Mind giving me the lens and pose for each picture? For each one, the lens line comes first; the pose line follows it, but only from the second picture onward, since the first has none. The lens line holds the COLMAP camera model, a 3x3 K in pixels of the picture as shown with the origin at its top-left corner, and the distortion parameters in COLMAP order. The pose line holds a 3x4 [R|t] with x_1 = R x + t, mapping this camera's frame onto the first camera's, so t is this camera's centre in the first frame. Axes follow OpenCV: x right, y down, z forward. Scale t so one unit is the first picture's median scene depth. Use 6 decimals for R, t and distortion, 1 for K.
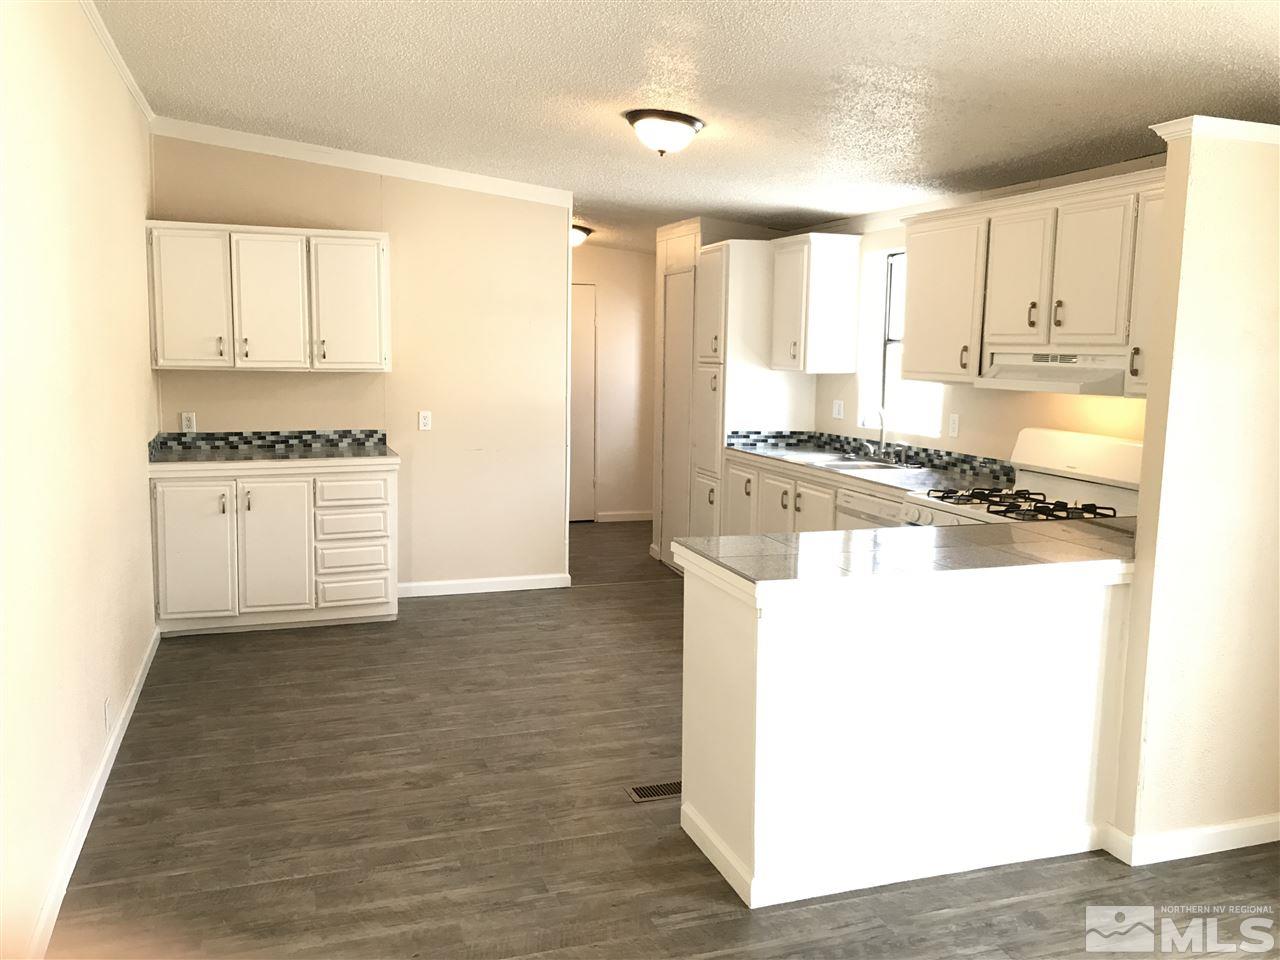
lens RADIAL K [[1065.6, 0, 617.0], [0, 1065.6, 474.0], [0, 0, 1]] dist [0.035093, -0.002568]
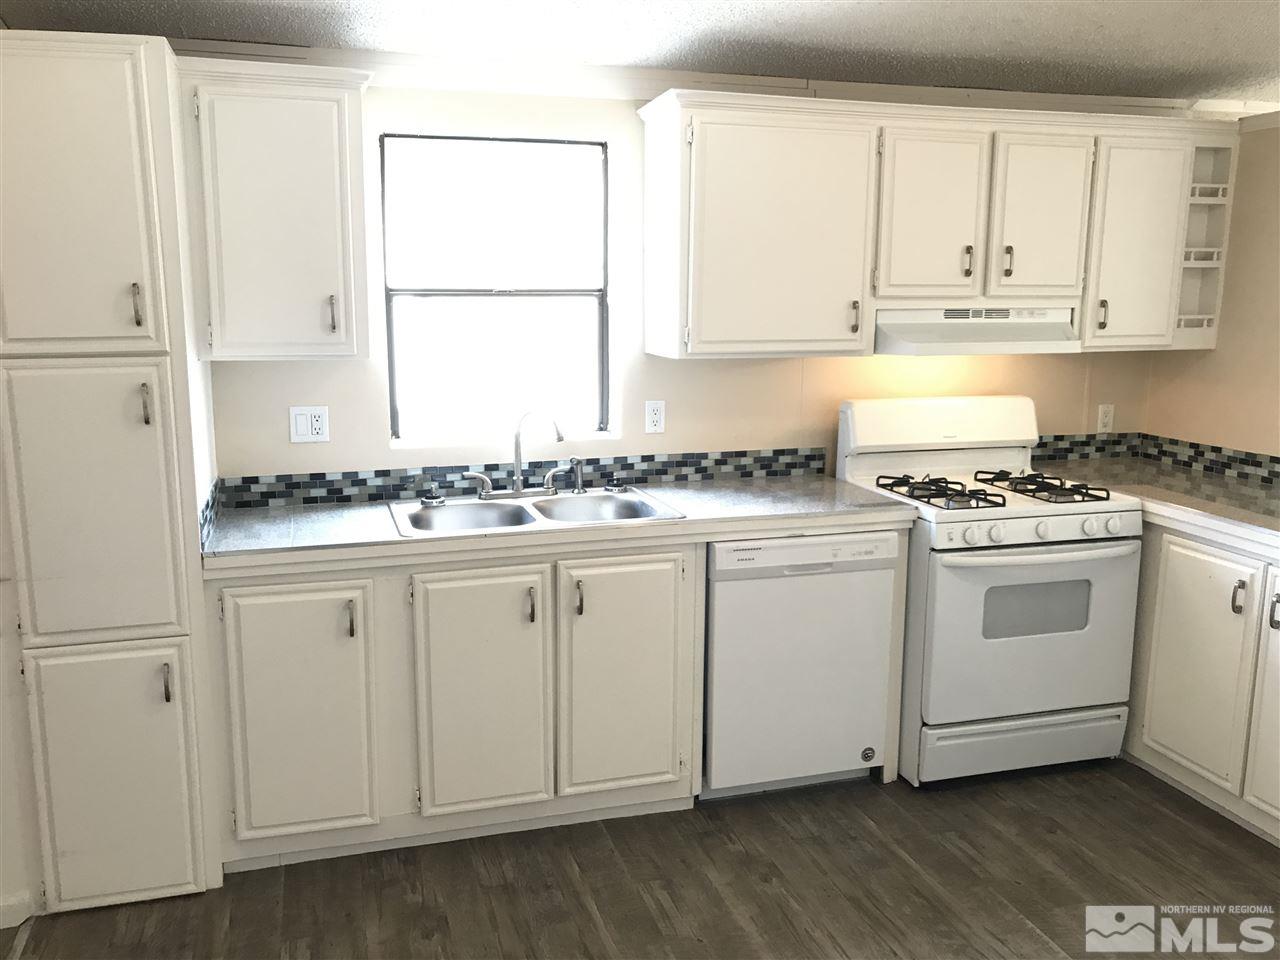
lens RADIAL K [[1065.6, 0, 617.0], [0, 1065.6, 474.0], [0, 0, 1]] dist [0.035093, -0.002568]
pose [[0.024341, -0.185474, 0.982348, -0.375788], [0.119717, 0.976108, 0.181329, -0.140355], [-0.992510, 0.113190, 0.045964, 1.026511]]
